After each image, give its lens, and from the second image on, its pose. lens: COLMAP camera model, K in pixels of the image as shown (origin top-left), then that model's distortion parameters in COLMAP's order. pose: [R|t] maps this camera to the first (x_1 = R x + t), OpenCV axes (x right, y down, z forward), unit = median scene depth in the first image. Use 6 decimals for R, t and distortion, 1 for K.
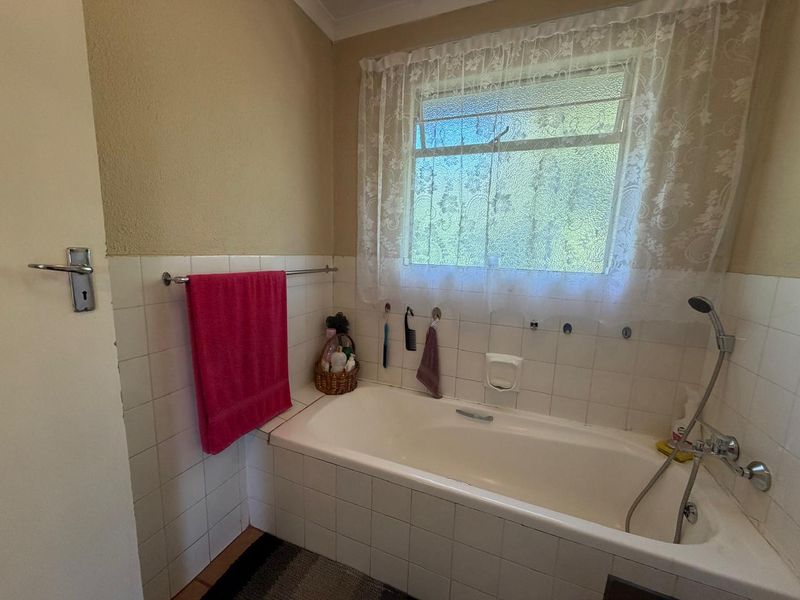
lens RADIAL K [[318.1, 0, 397.5], [0, 318.1, 300.3], [0, 0, 1]] dist [0.002500, 0.000136]
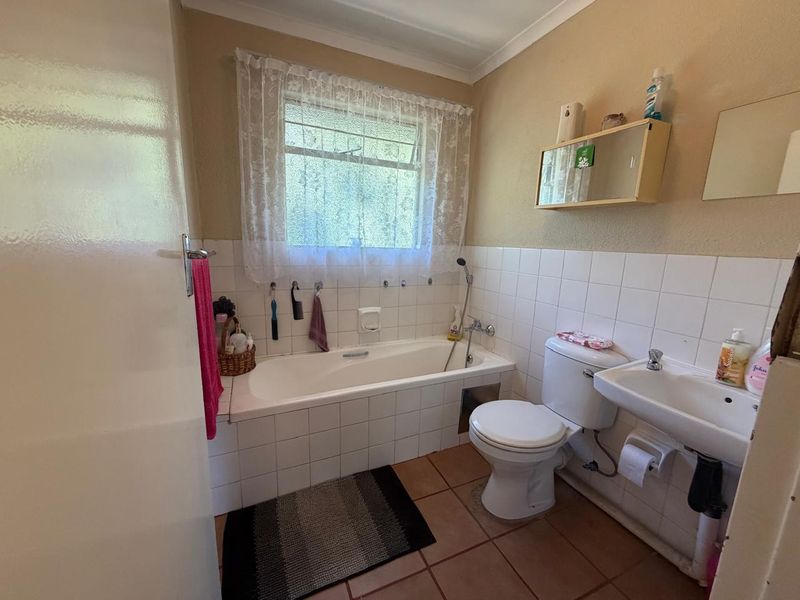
lens RADIAL K [[318.1, 0, 397.5], [0, 318.1, 300.3], [0, 0, 1]] dist [0.002500, 0.000136]
pose [[0.686873, -0.145807, 0.712001, -0.706281], [0.104205, 0.989305, 0.102067, 0.005805], [-0.719268, 0.004087, 0.694721, -0.110283]]
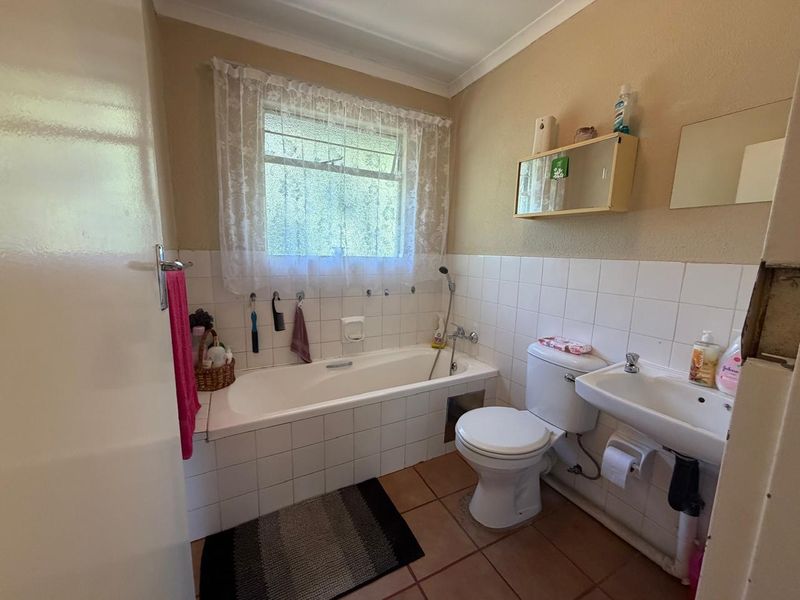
lens RADIAL K [[318.1, 0, 397.5], [0, 318.1, 300.3], [0, 0, 1]] dist [0.002500, 0.000136]
pose [[0.645678, -0.137590, 0.751112, -0.703988], [0.116452, 0.989870, 0.081221, 0.004731], [-0.754678, 0.035026, 0.655160, -0.106641]]
